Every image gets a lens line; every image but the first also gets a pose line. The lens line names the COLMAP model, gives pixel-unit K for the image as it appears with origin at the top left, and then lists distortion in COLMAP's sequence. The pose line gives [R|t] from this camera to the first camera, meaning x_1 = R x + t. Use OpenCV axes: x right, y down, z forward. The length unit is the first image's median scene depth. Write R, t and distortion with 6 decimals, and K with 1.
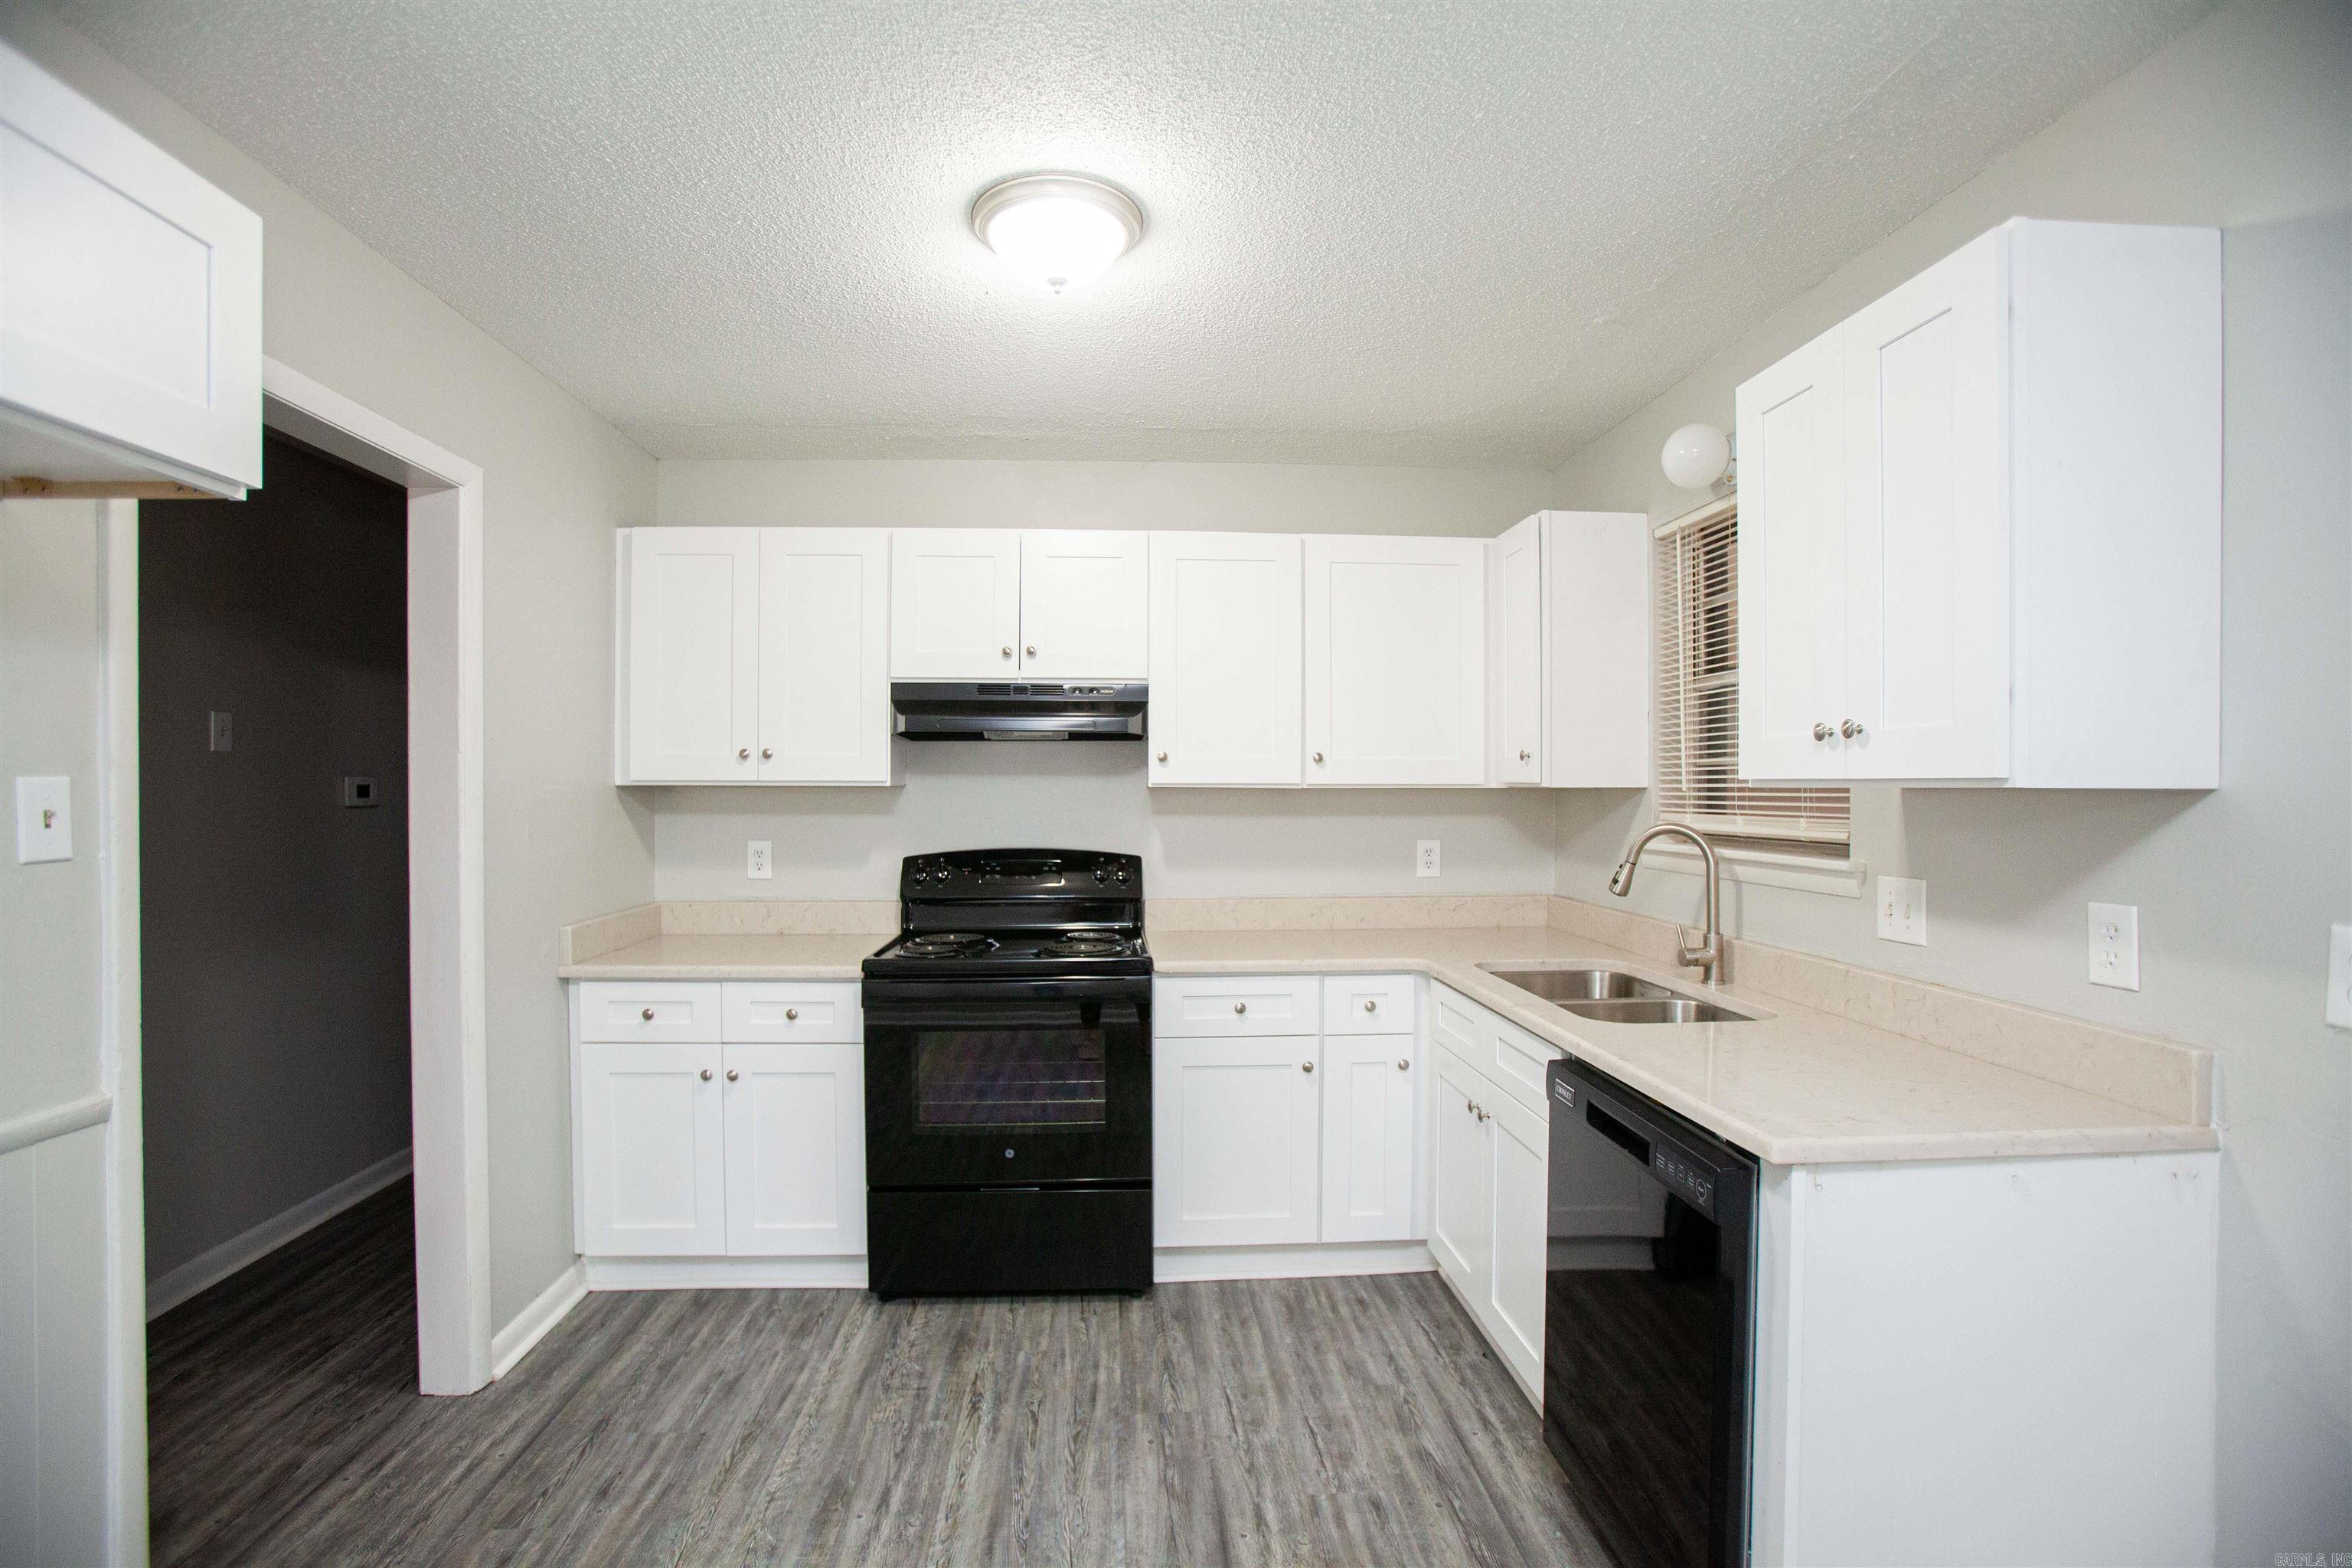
lens RADIAL K [[1123.7, 0, 1176.0], [0, 1123.7, 784.0], [0, 0, 1]] dist [-0.031113, 0.042216]
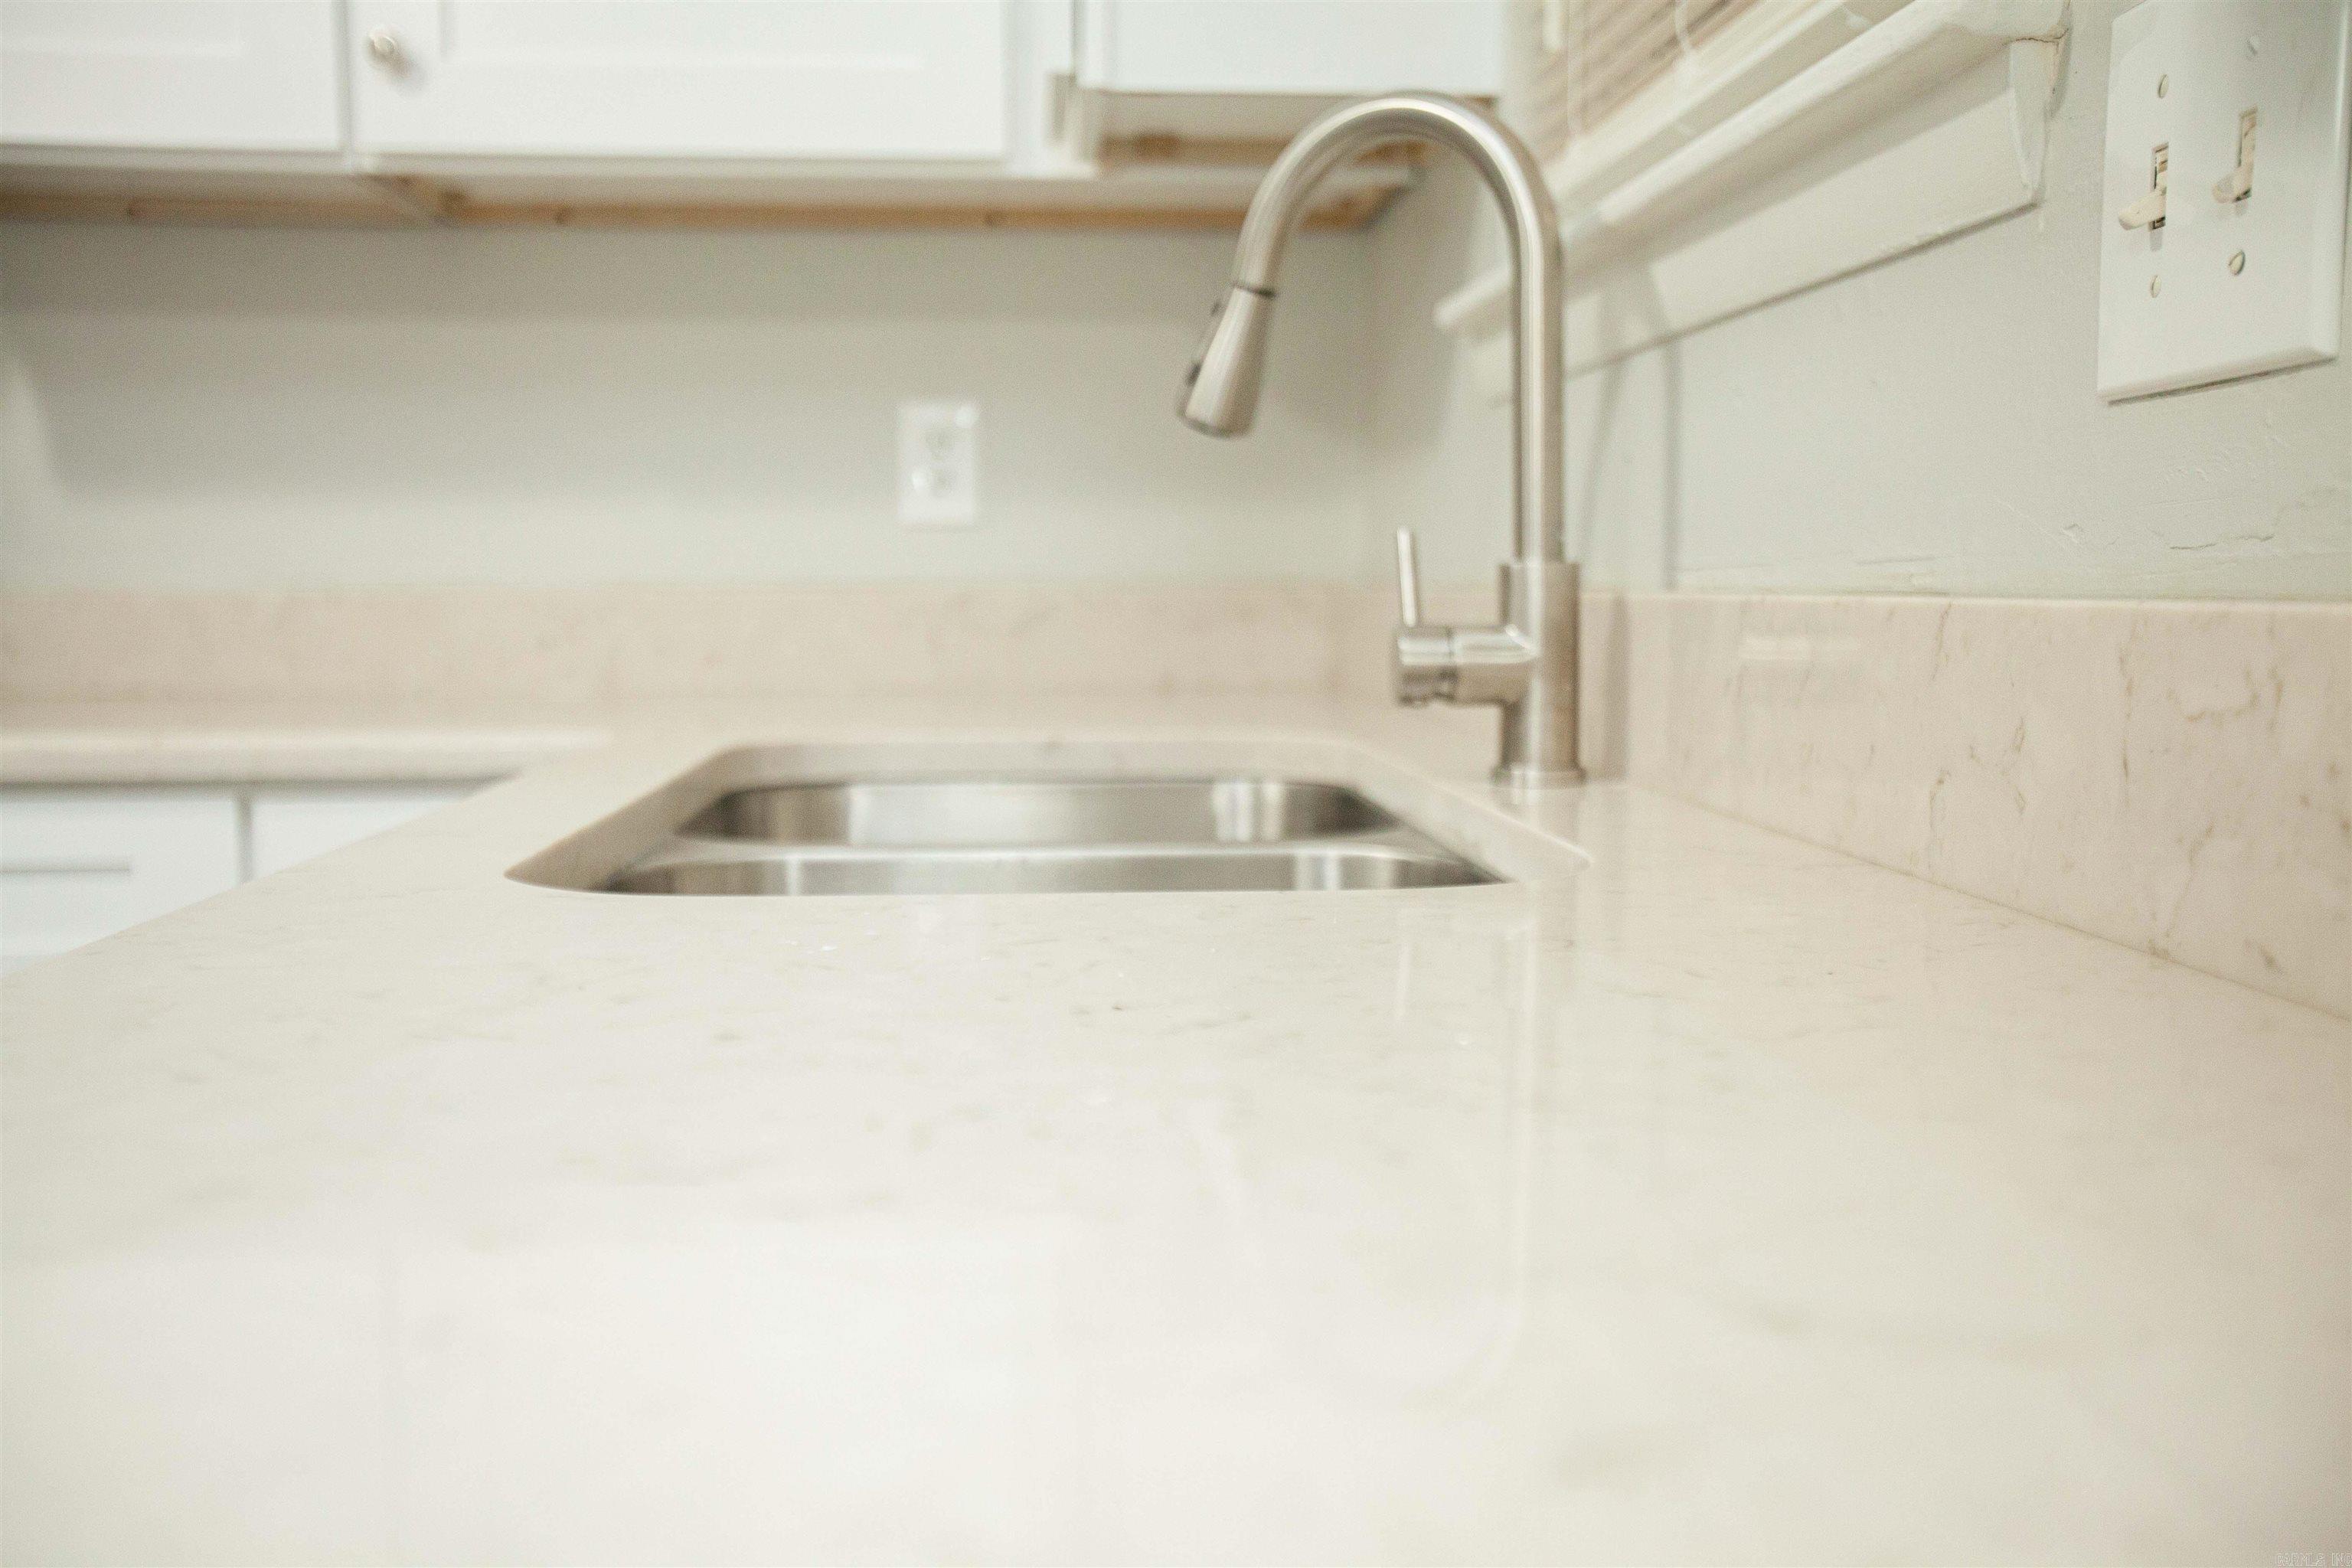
lens RADIAL K [[2246.1, 0, 1176.0], [0, 2246.1, 784.0], [0, 0, 1]] dist [0.005410, 0.002439]
pose [[0.999981, -0.000817, 0.006179, 0.404353], [0.000235, 0.995611, 0.093585, 0.136619], [-0.006228, -0.093582, 0.995592, 0.546367]]
